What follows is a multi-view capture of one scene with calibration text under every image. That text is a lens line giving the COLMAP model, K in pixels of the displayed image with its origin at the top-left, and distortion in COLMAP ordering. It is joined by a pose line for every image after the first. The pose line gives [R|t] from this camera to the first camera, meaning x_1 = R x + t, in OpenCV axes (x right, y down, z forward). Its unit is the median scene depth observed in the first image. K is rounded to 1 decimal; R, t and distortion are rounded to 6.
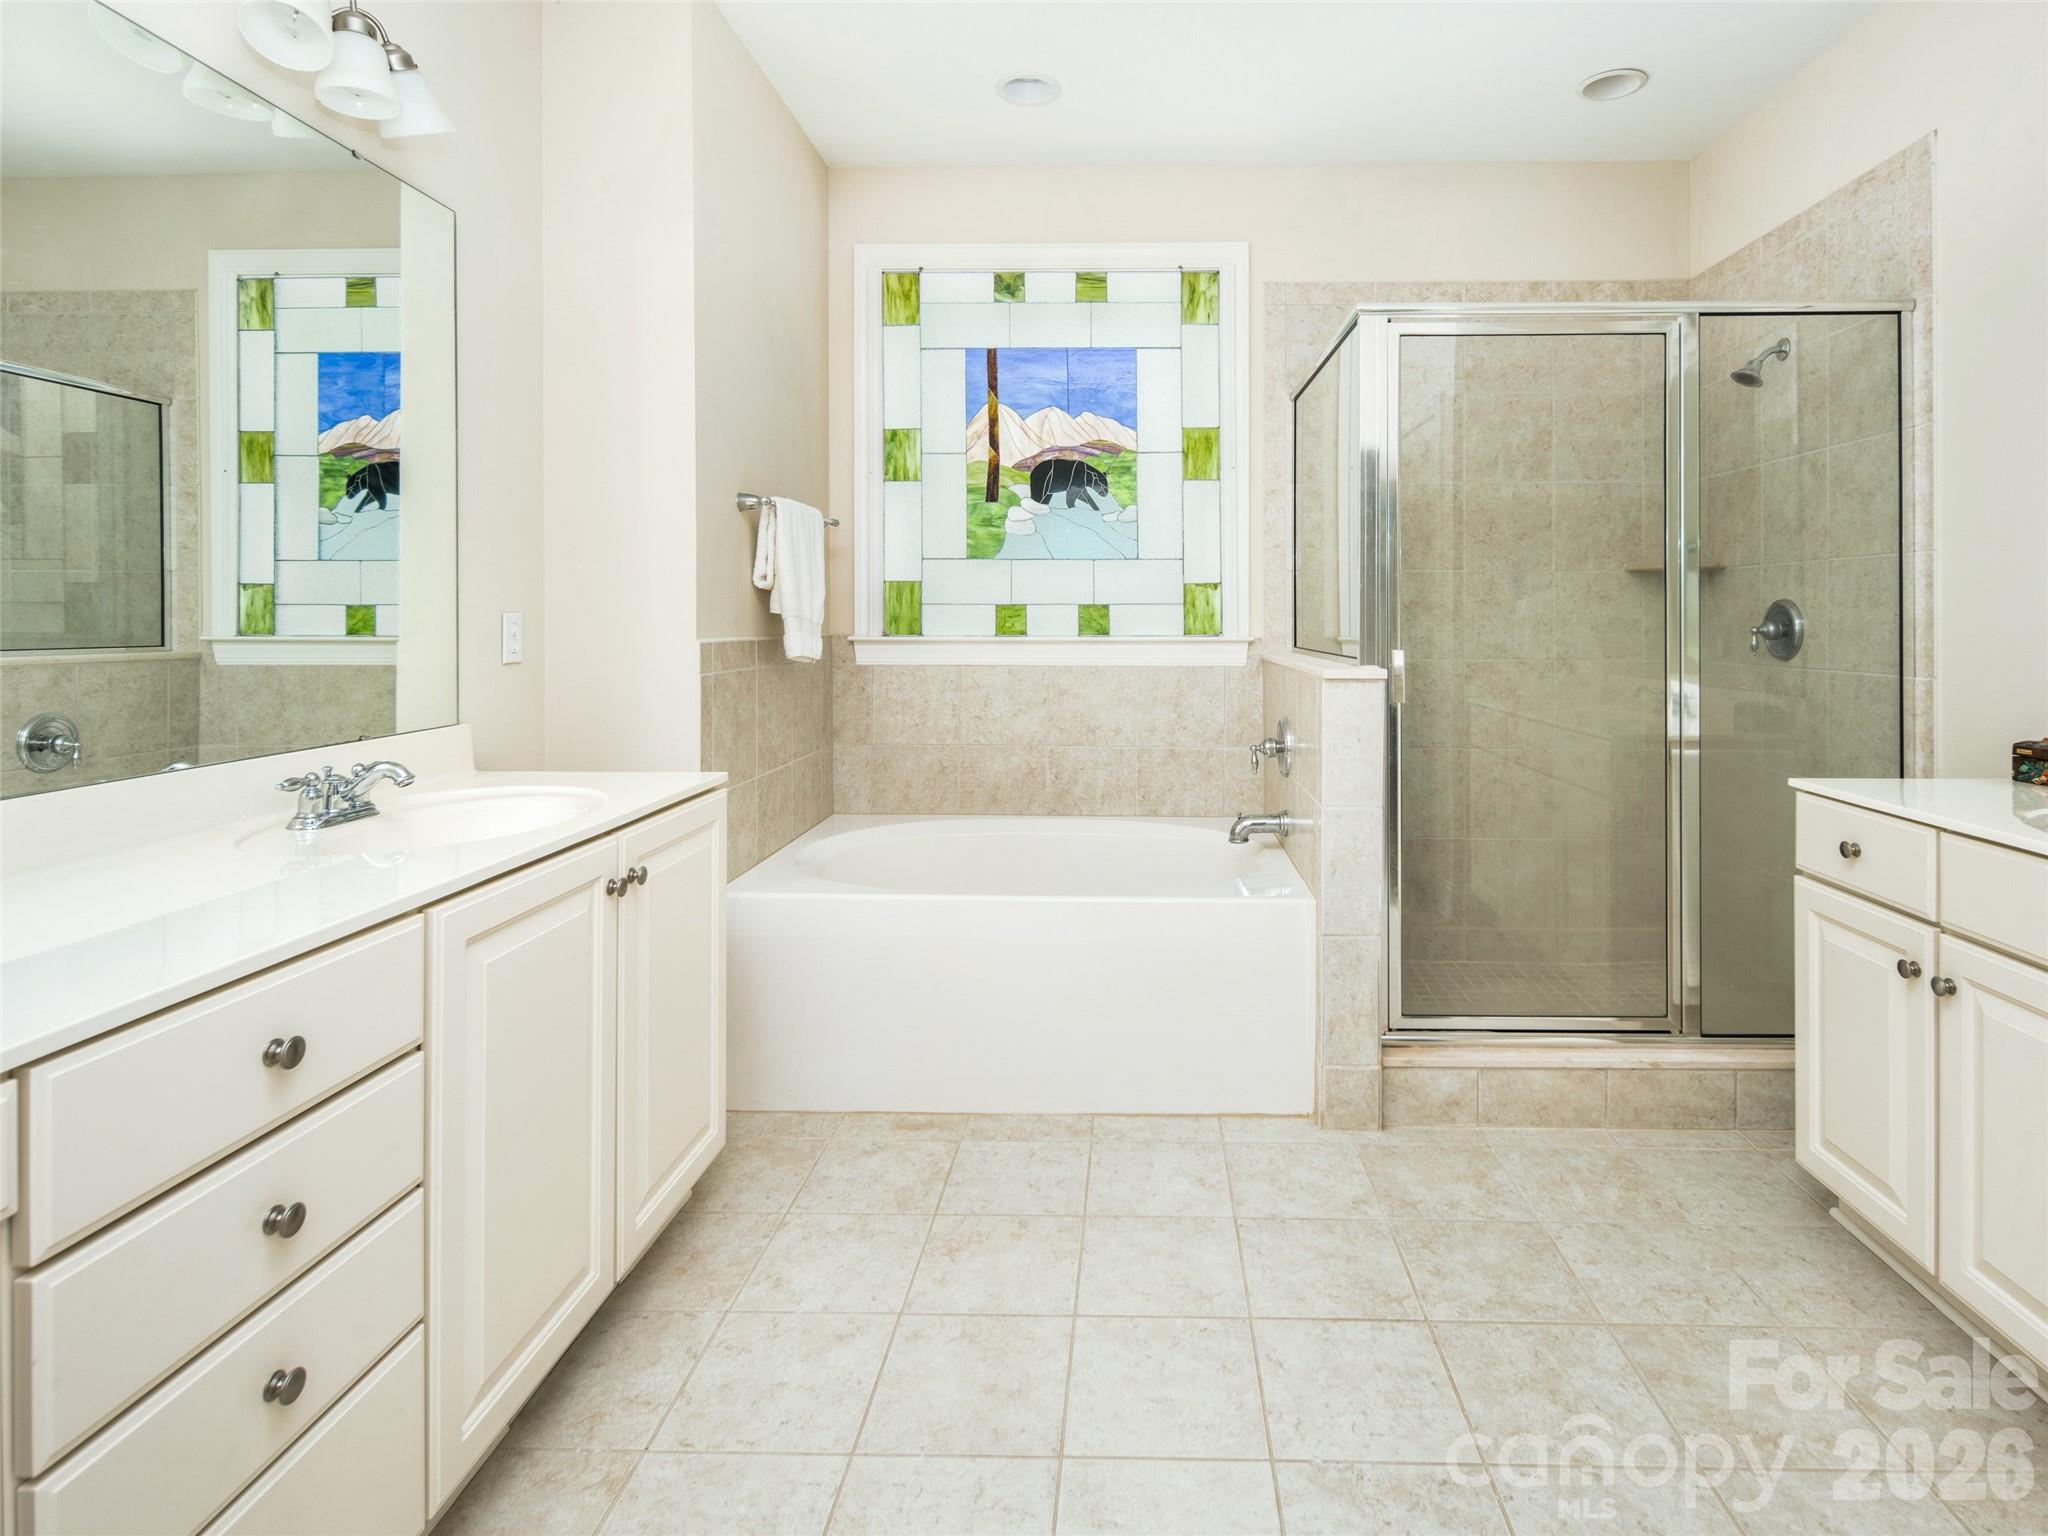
lens RADIAL K [[1220.7, 0, 1062.6], [0, 1220.7, 637.9], [0, 0, 1]] dist [0.001242, -0.002869]
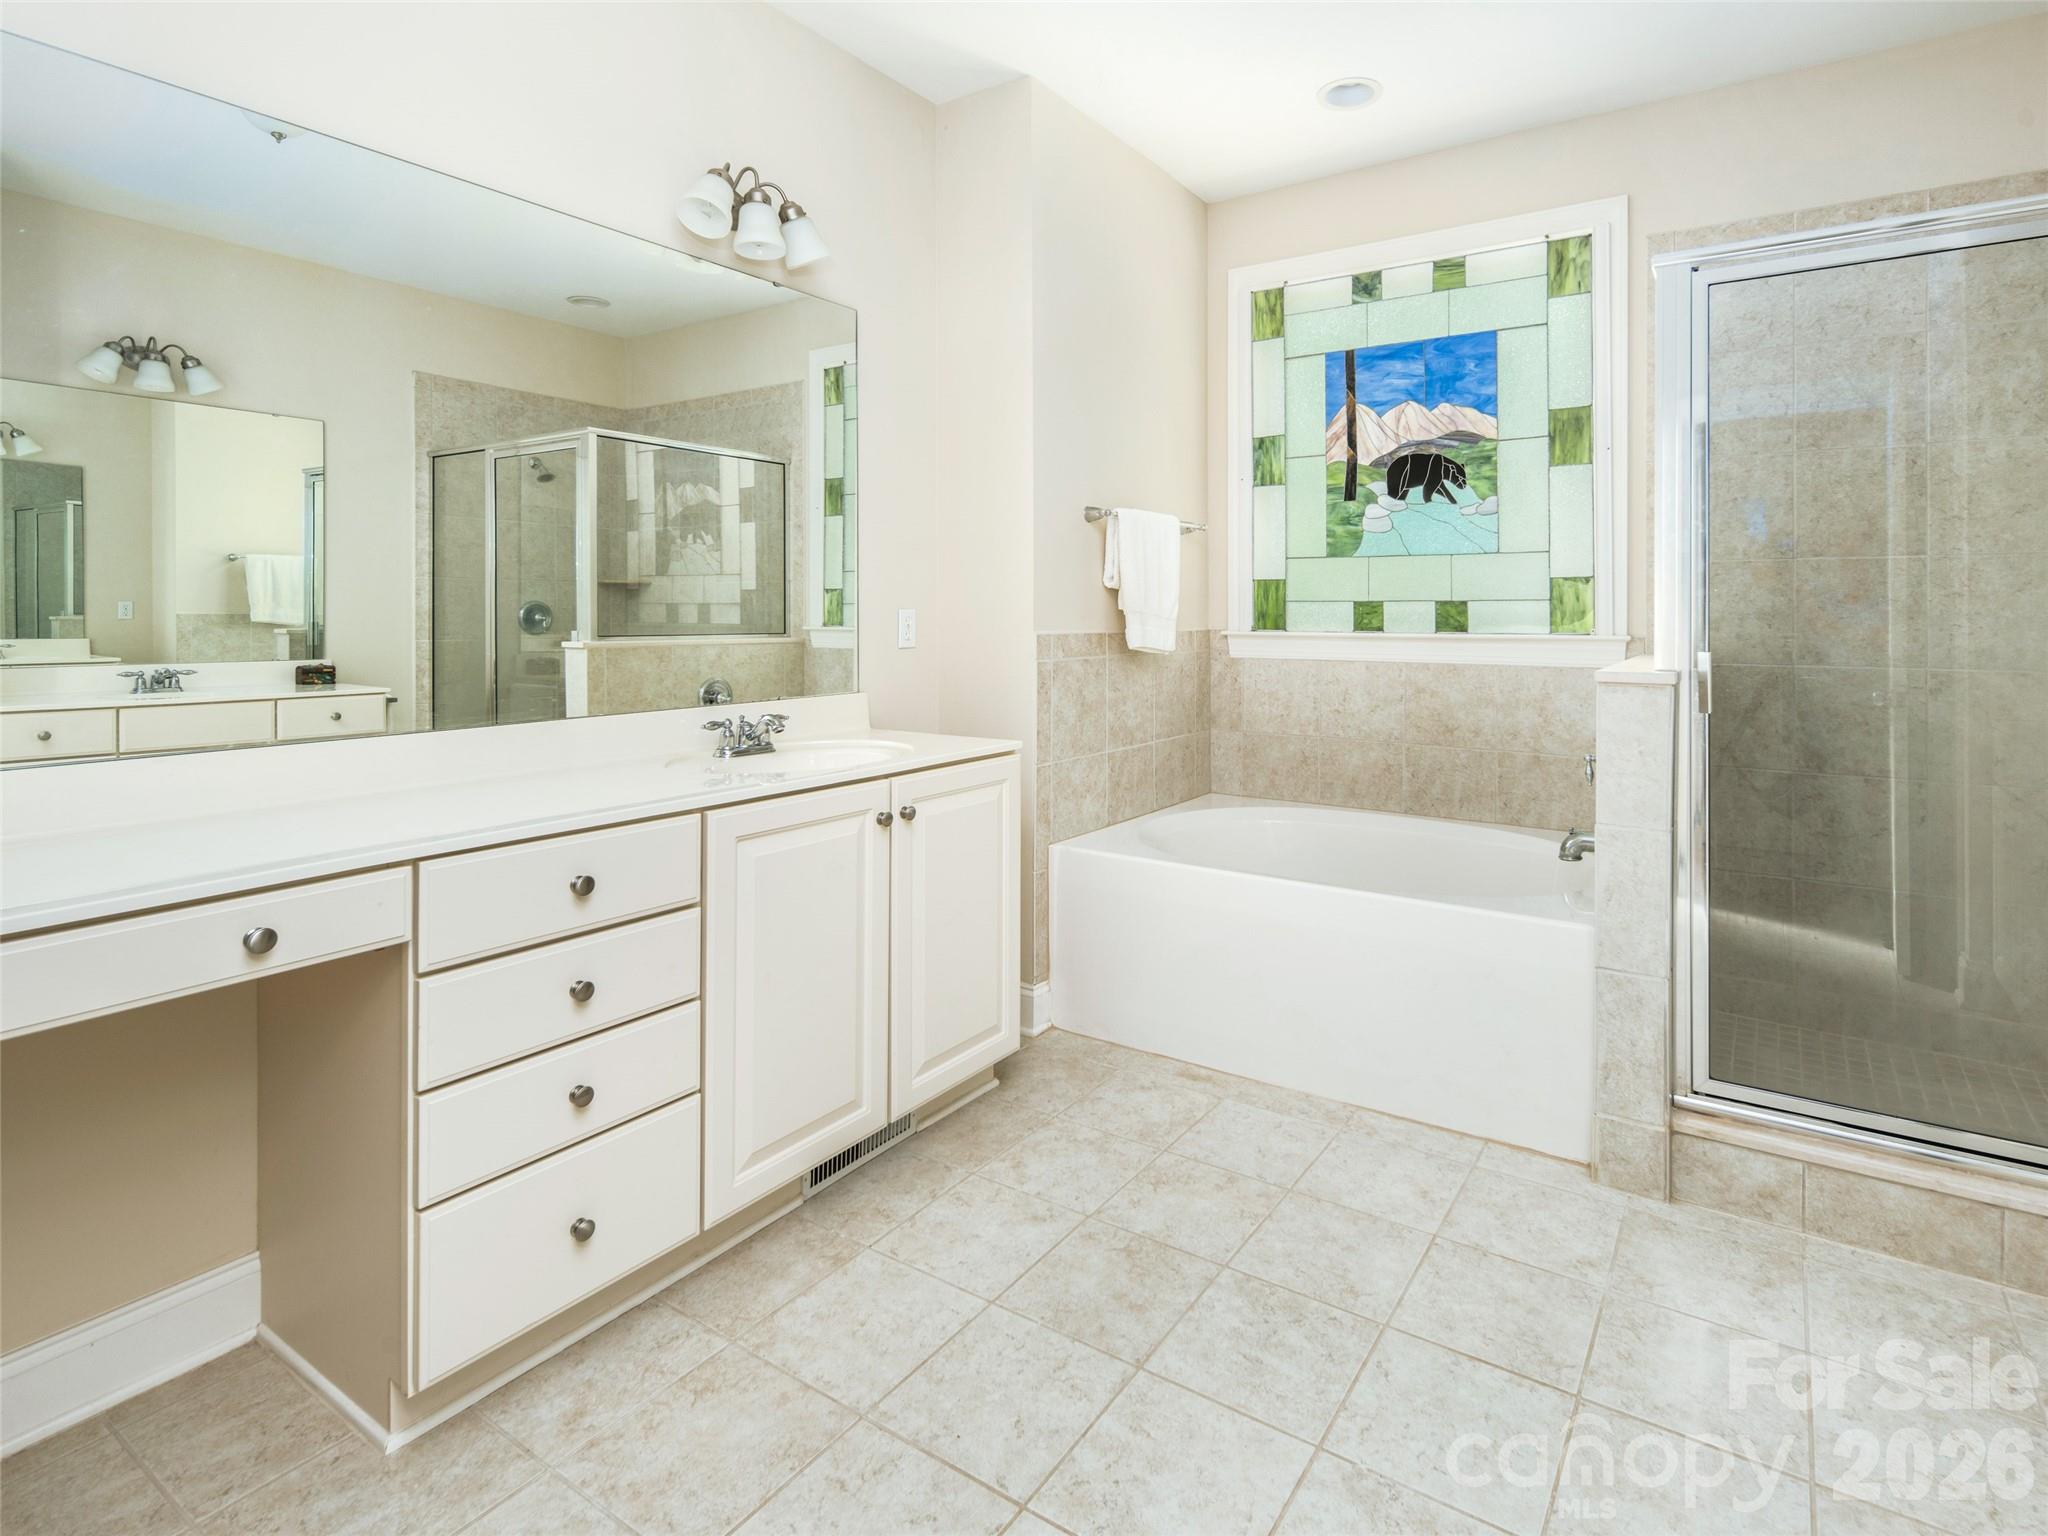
lens RADIAL K [[1220.7, 0, 1062.6], [0, 1220.7, 637.9], [0, 0, 1]] dist [0.001242, -0.002869]
pose [[0.810132, 0.012840, -0.586107, 0.348287], [-0.011922, 0.999914, 0.005426, 0.000646], [0.586126, 0.002592, 0.810216, 0.033186]]
